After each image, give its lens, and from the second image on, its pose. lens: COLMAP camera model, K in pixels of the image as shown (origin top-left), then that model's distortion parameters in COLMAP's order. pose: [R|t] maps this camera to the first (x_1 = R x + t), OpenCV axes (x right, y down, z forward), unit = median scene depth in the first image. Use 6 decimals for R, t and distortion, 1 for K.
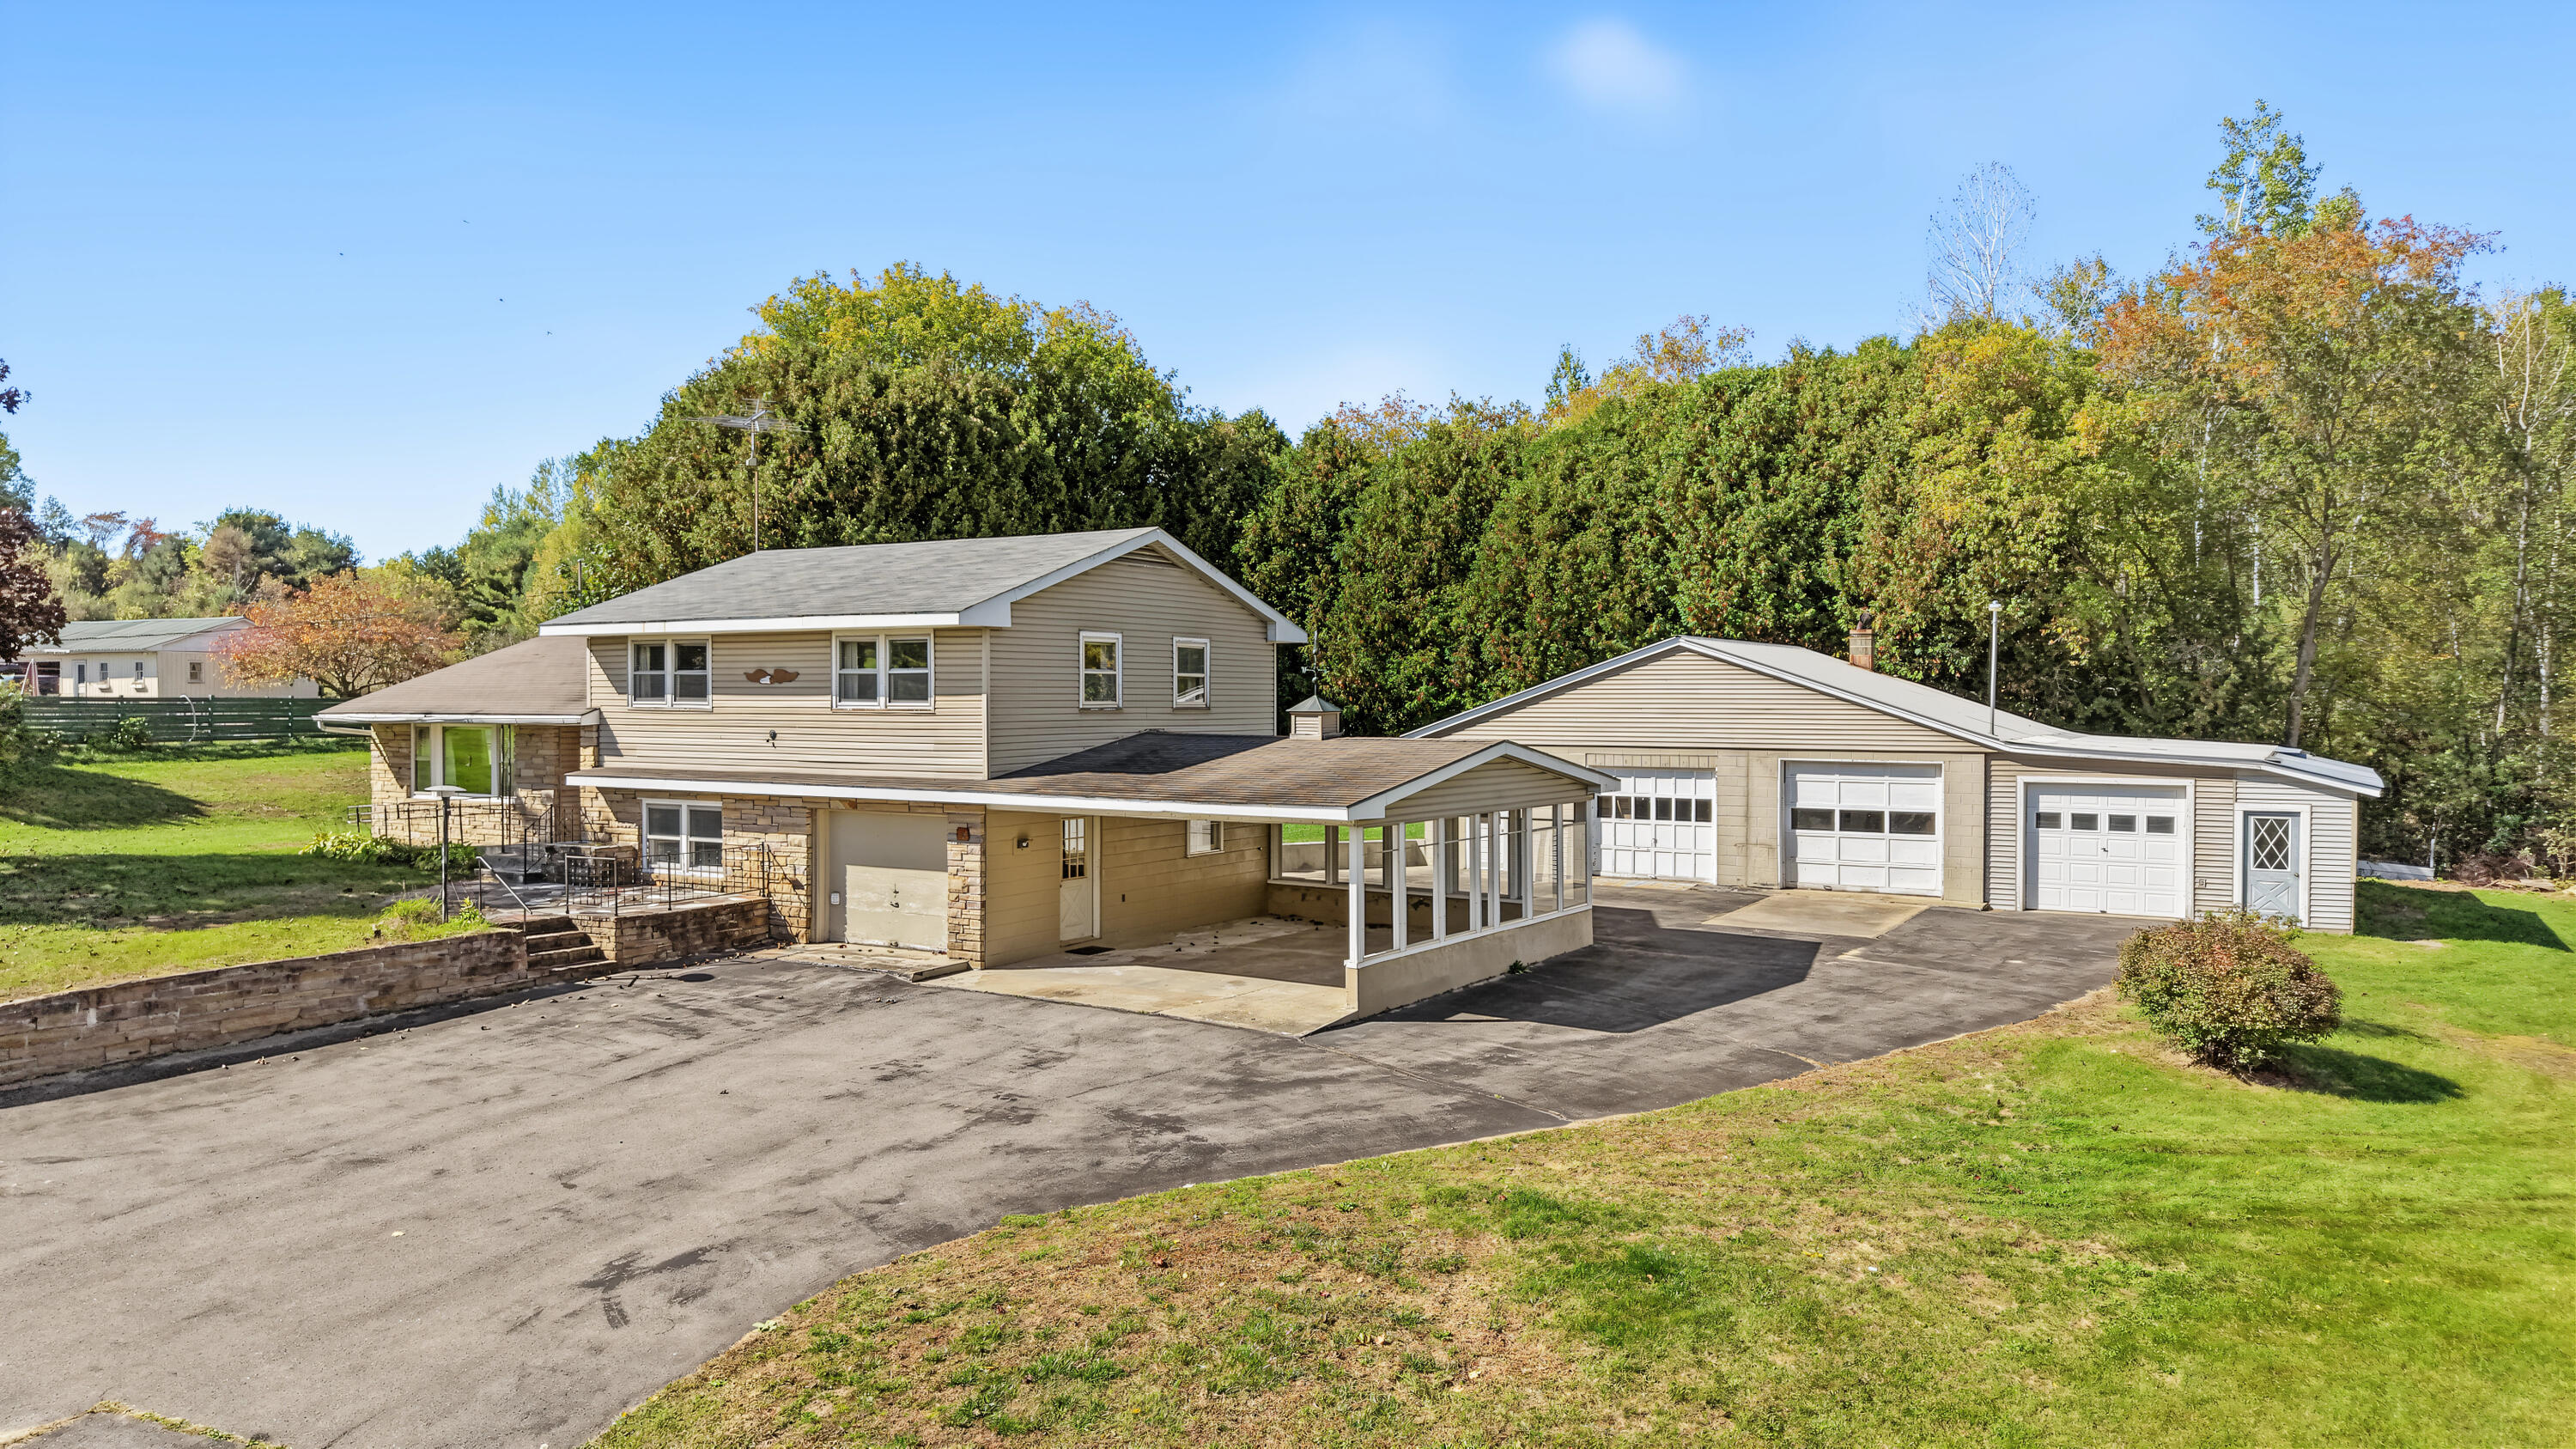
lens RADIAL K [[1724.6, 0, 1274.7], [0, 1724.6, 721.9], [0, 0, 1]] dist [0.034116, -0.041429]
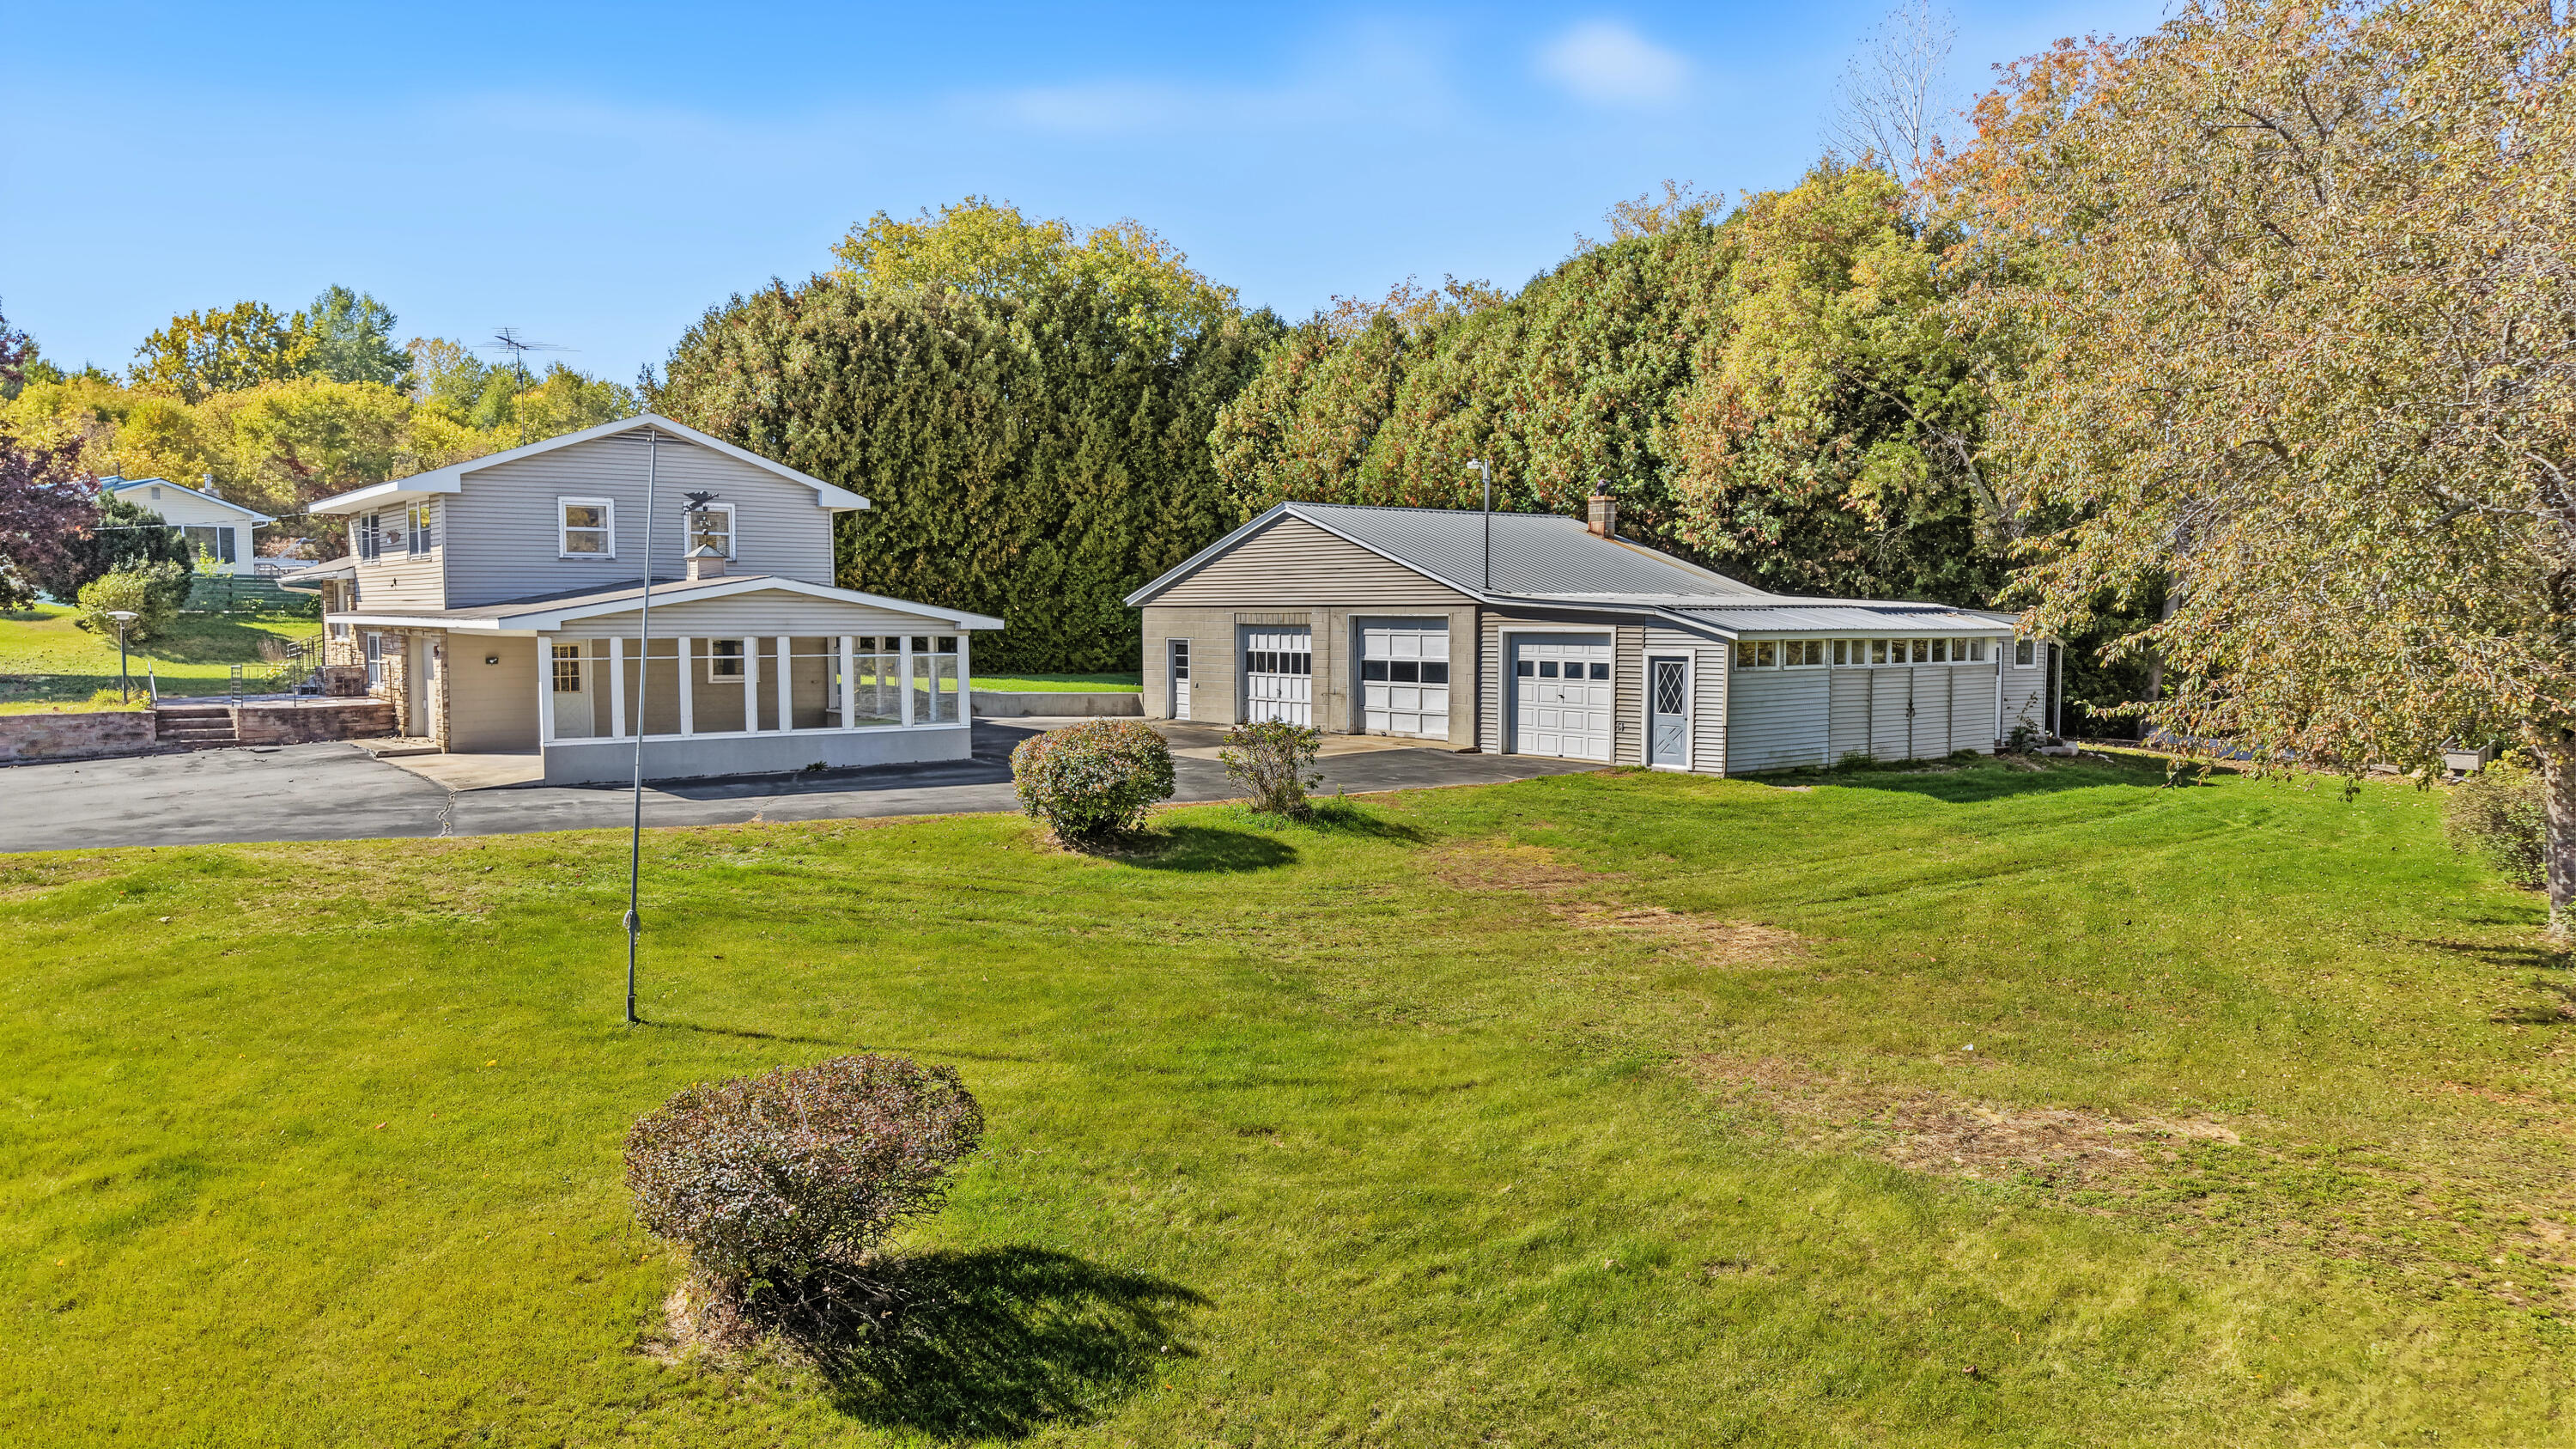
lens RADIAL K [[1724.6, 0, 1268.7], [0, 1724.6, 722.4], [0, 0, 1]] dist [0.034116, -0.041429]
pose [[0.940870, 0.021170, -0.338106, 0.702391], [-0.004490, 0.998737, 0.050038, 0.040690], [0.338739, -0.045561, 0.939777, -0.026801]]
